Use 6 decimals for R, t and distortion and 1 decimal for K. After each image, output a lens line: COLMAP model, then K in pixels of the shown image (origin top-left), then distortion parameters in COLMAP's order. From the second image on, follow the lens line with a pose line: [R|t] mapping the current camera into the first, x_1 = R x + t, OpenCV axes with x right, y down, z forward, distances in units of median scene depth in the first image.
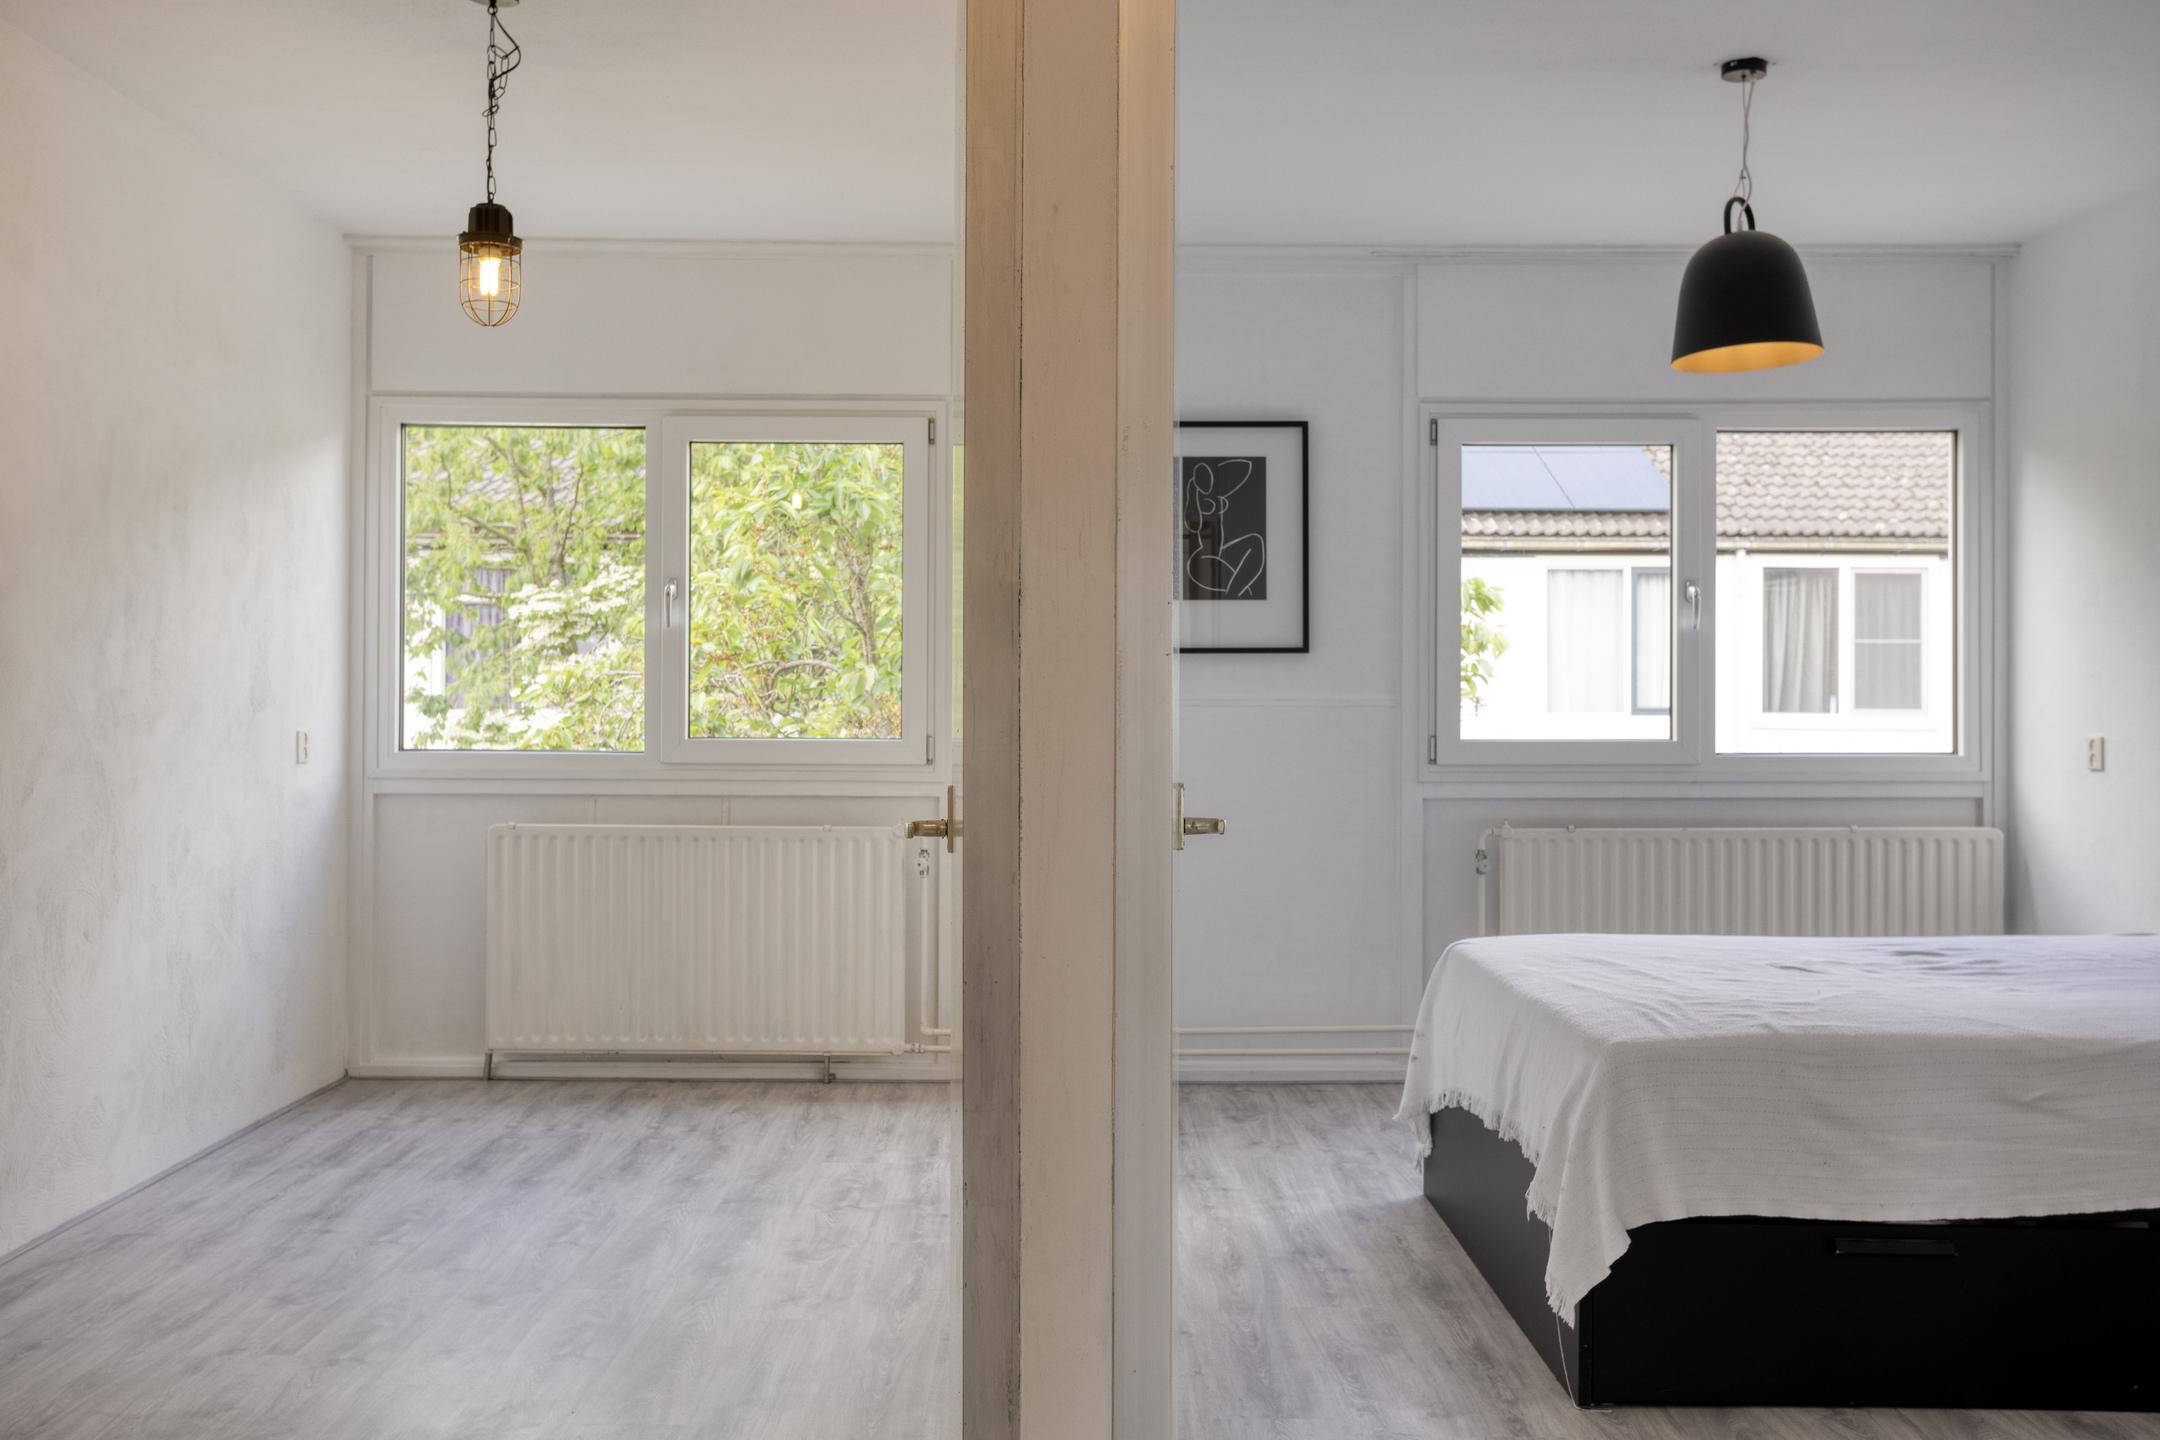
lens RADIAL K [[2043.6, 0, 1085.3], [0, 2043.6, 691.0], [0, 0, 1]] dist [0.001081, 0.069878]
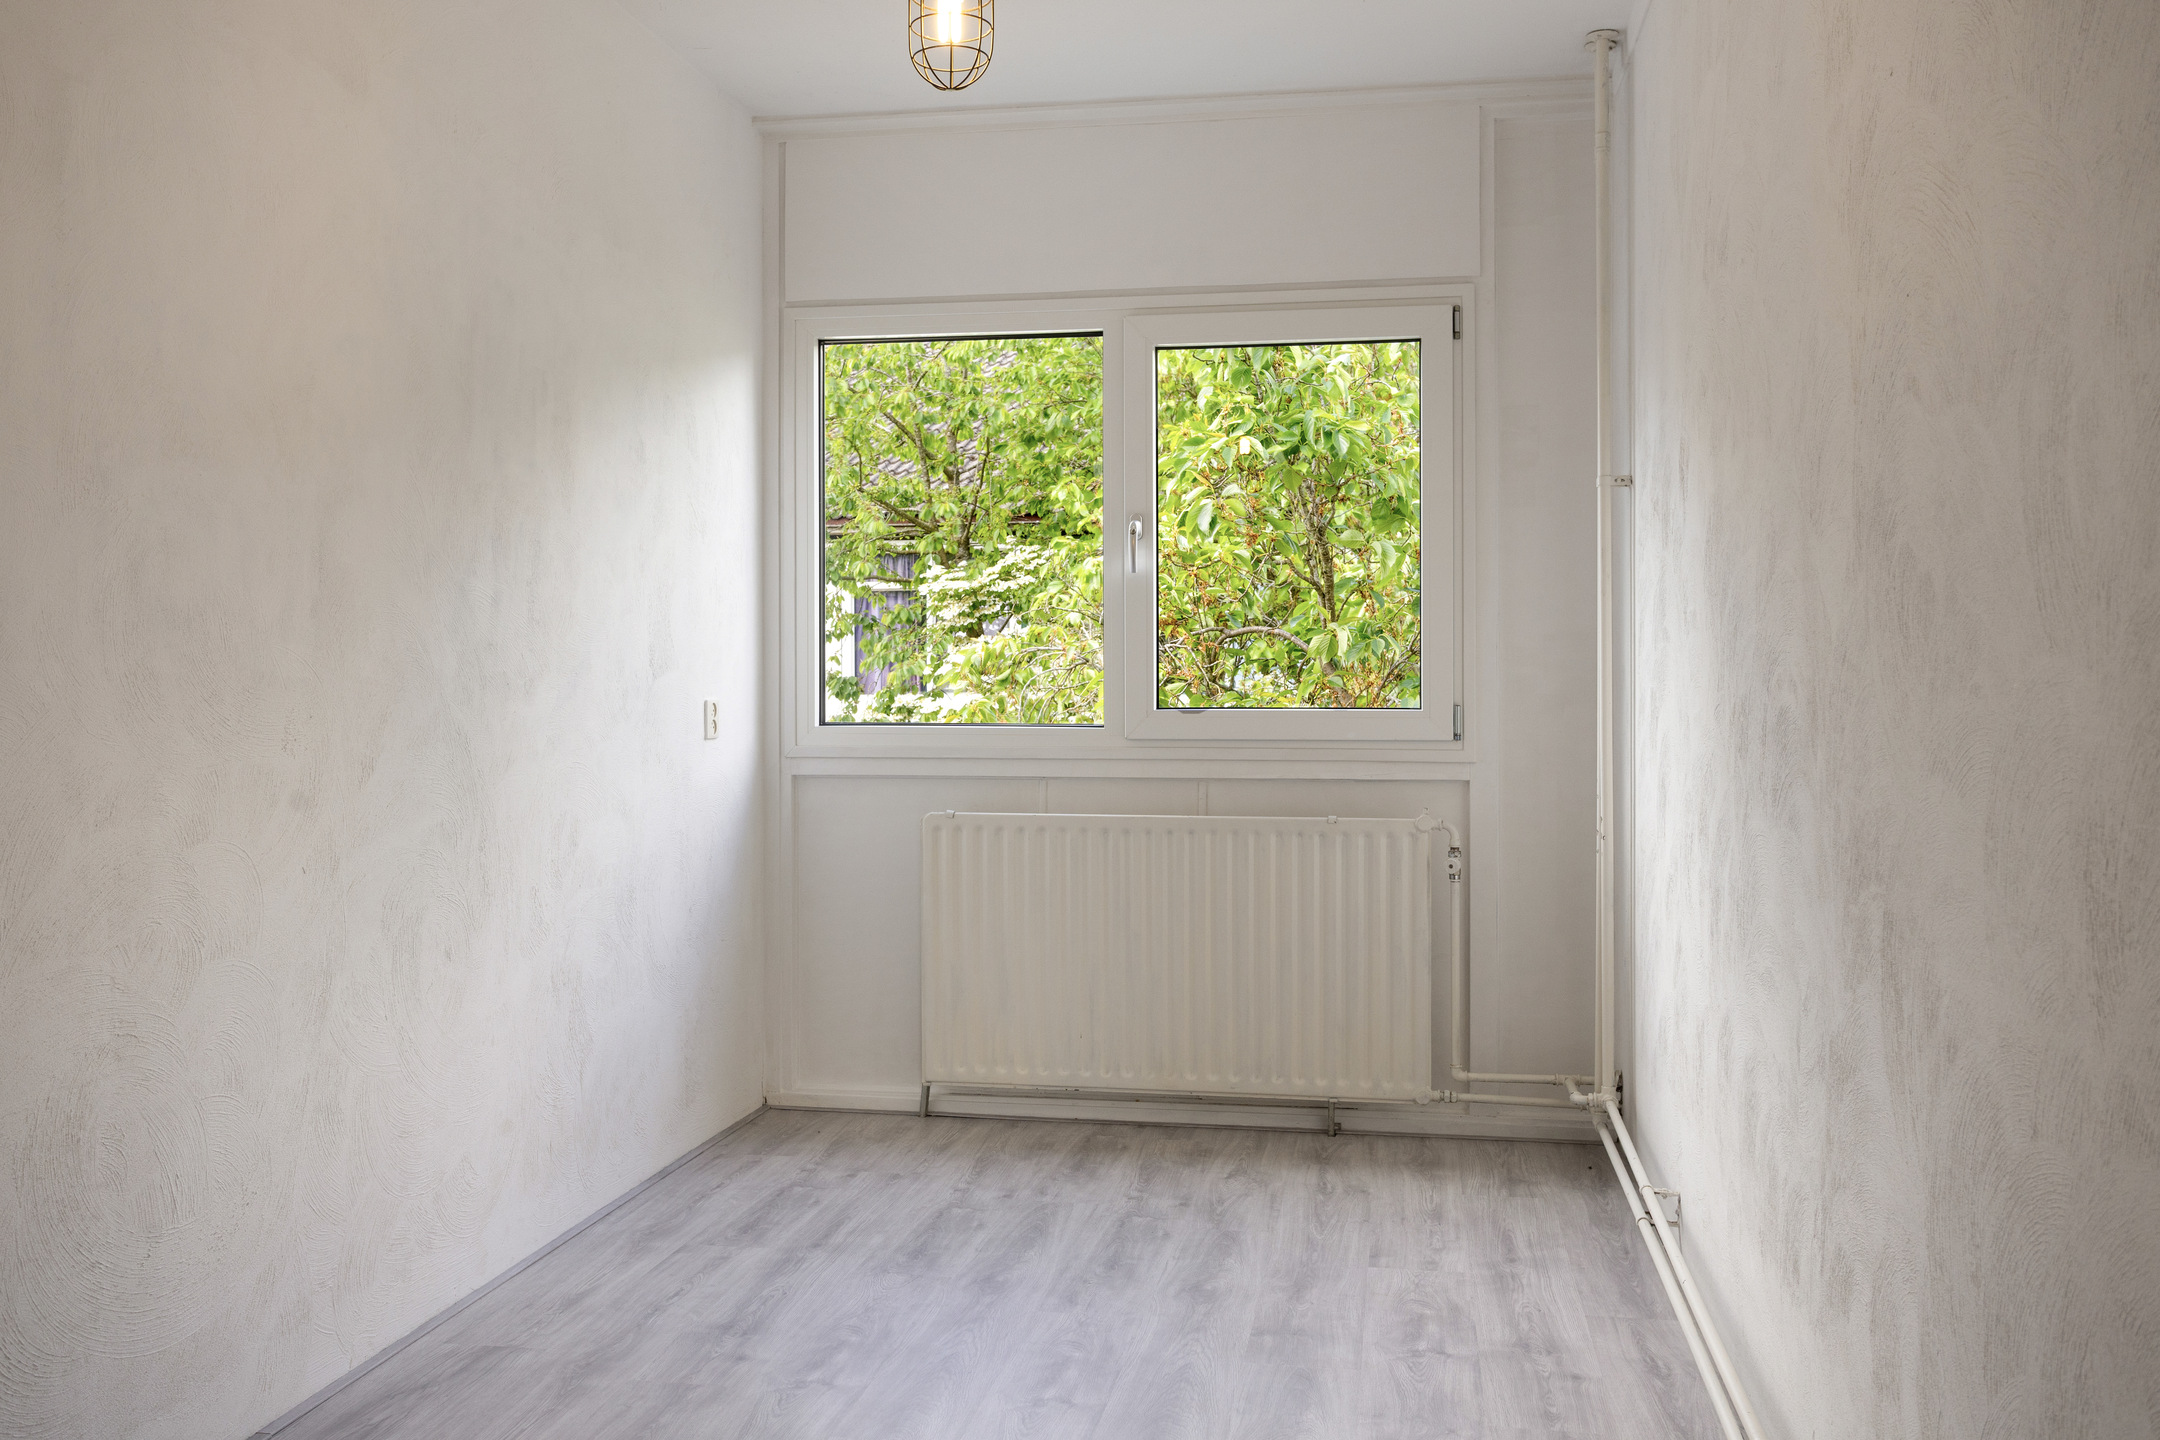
lens RADIAL K [[1904.8, 0, 1080.0], [0, 1904.8, 720.0], [0, 0, 1]] dist [0.004274, 0.003643]
pose [[0.983369, -0.003132, -0.181591, -0.089232], [0.006746, 0.999791, 0.019288, 0.013134], [0.181492, -0.020192, 0.983185, 0.252305]]
